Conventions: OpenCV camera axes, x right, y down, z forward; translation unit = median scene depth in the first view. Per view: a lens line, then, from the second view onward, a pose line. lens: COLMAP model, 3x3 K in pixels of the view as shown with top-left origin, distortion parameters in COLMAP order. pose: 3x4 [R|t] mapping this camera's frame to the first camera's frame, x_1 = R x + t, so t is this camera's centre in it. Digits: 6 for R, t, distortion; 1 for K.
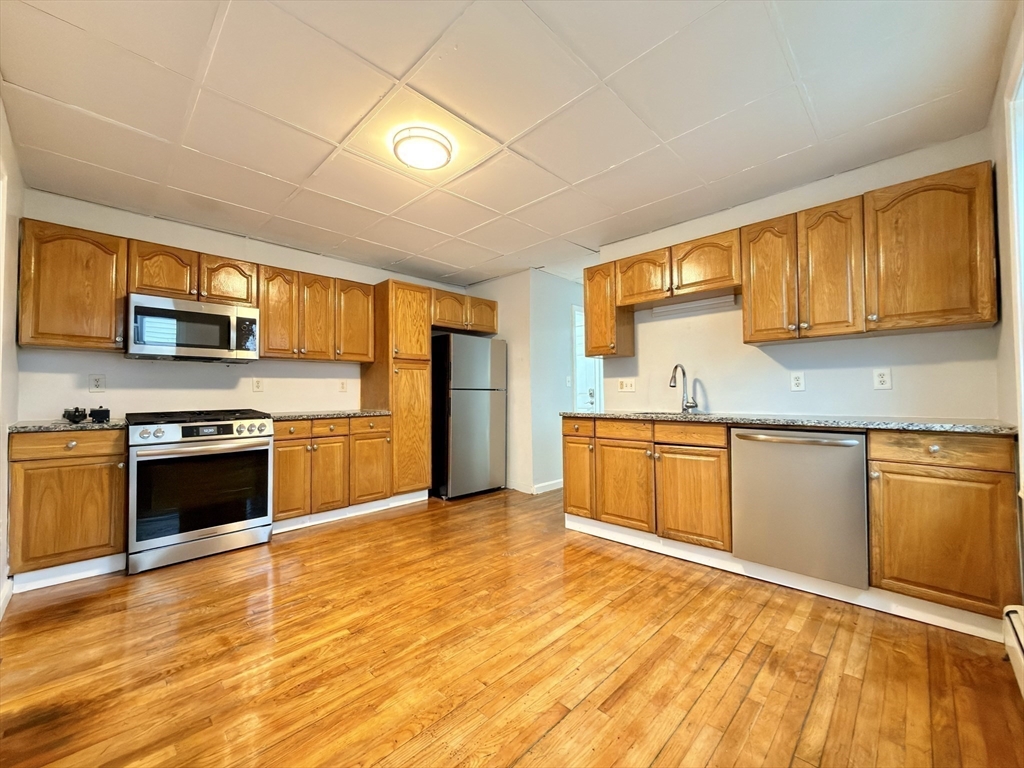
lens RADIAL K [[410.7, 0, 513.0], [0, 410.7, 384.6], [0, 0, 1]] dist [-0.001542, 0.000465]
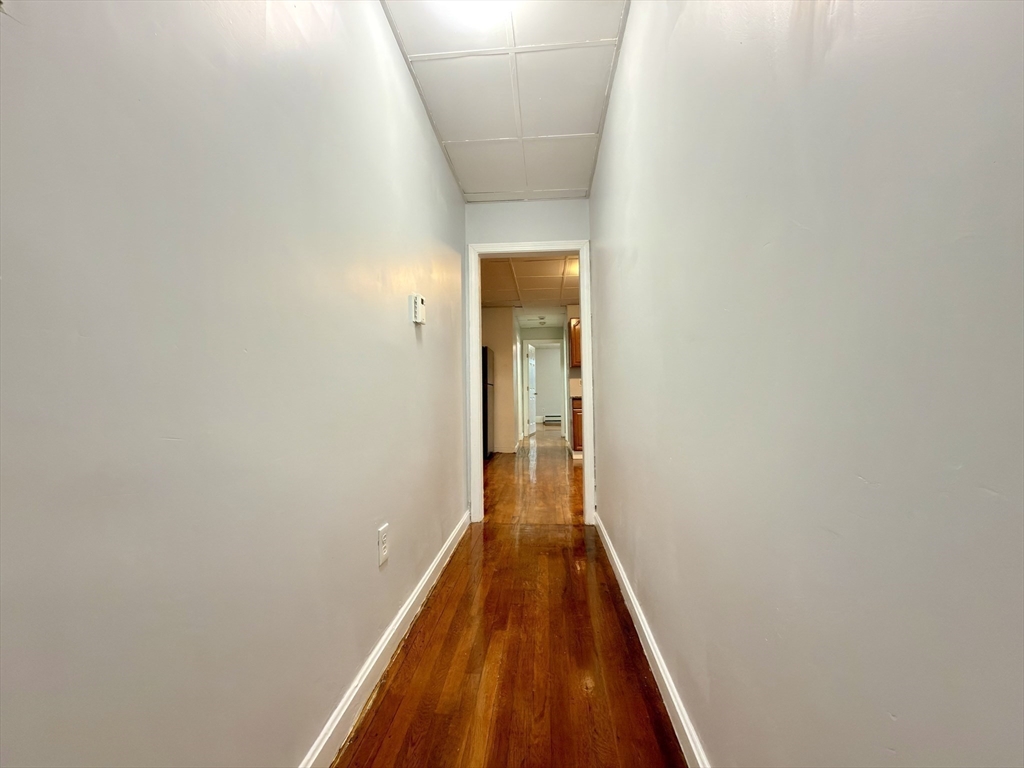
lens RADIAL K [[410.7, 0, 512.7], [0, 410.7, 380.7], [0, 0, 1]] dist [-0.001542, 0.000465]
pose [[0.765607, 0.017622, 0.643067, -1.583503], [-0.005541, 0.999768, -0.020800, 0.045331], [-0.643285, 0.012361, 0.765527, -0.292107]]
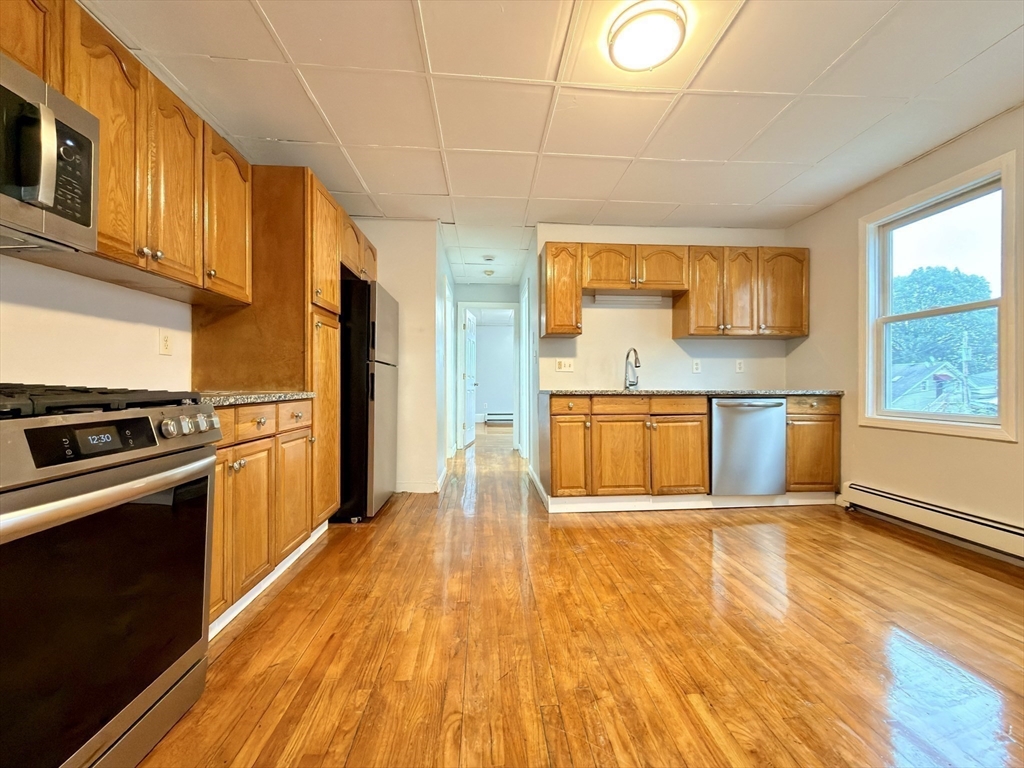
lens RADIAL K [[410.7, 0, 514.2], [0, 410.7, 385.0], [0, 0, 1]] dist [-0.001542, 0.000465]
pose [[0.658964, 0.008841, 0.752122, -0.795101], [-0.024402, 0.999656, 0.009629, 0.059874], [-0.751778, -0.024699, 0.658953, 0.558561]]
